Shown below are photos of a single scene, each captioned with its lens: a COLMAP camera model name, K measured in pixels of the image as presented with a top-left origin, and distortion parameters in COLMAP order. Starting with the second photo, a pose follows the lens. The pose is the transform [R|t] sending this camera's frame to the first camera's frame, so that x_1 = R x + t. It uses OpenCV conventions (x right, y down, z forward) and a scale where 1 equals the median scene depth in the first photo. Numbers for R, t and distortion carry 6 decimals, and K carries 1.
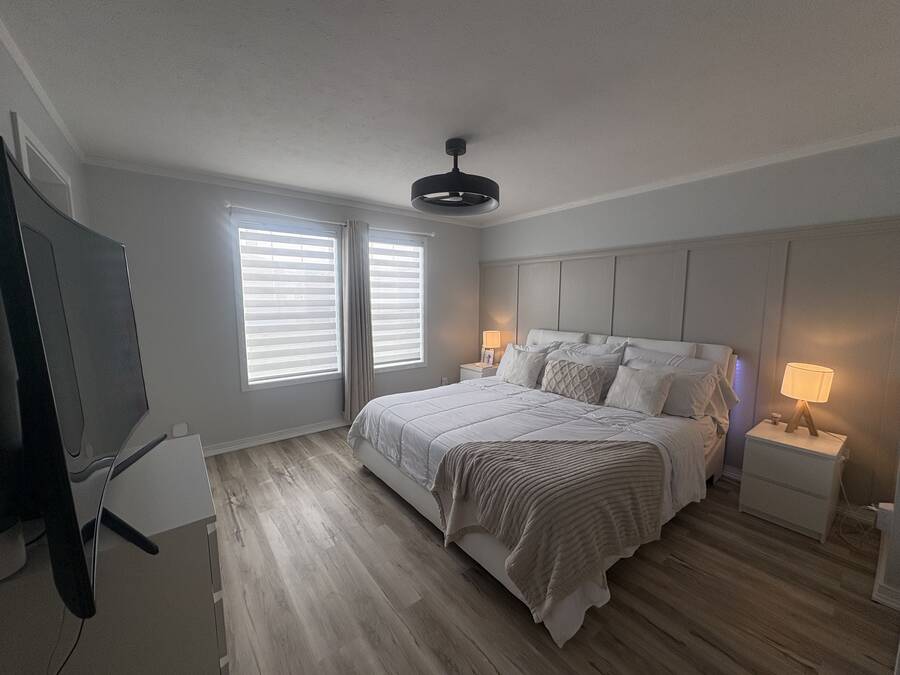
lens RADIAL K [[356.0, 0, 450.0], [0, 356.0, 337.5], [0, 0, 1]] dist [0.000242, 0.000166]
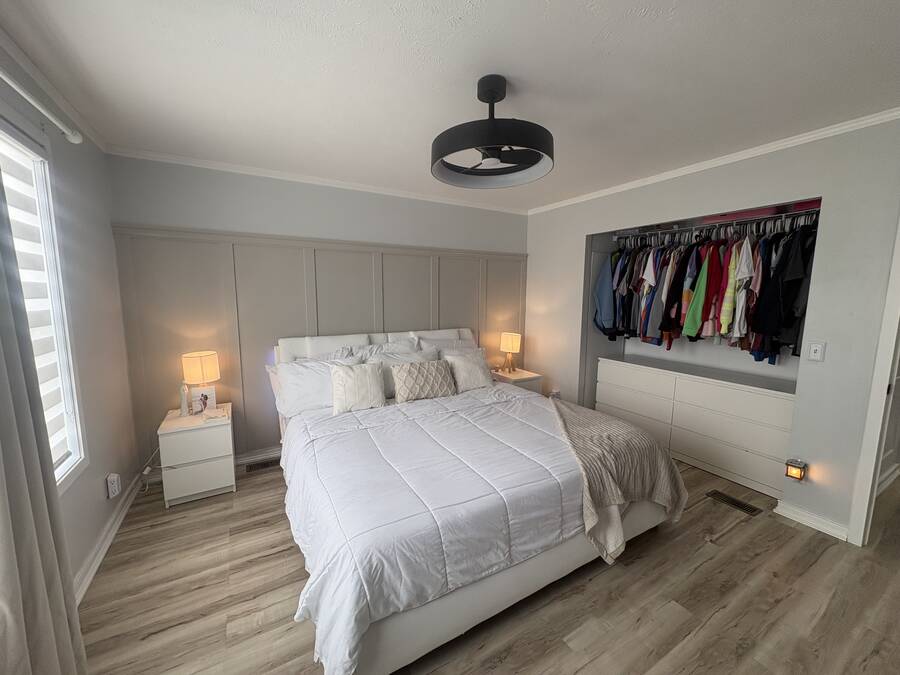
lens RADIAL K [[356.0, 0, 450.0], [0, 356.0, 337.5], [0, 0, 1]] dist [0.000242, 0.000166]
pose [[0.132776, -0.116381, 0.984290, -0.678513], [0.105379, 0.989111, 0.102736, -0.102372], [-0.985528, 0.090083, 0.143595, 0.905531]]
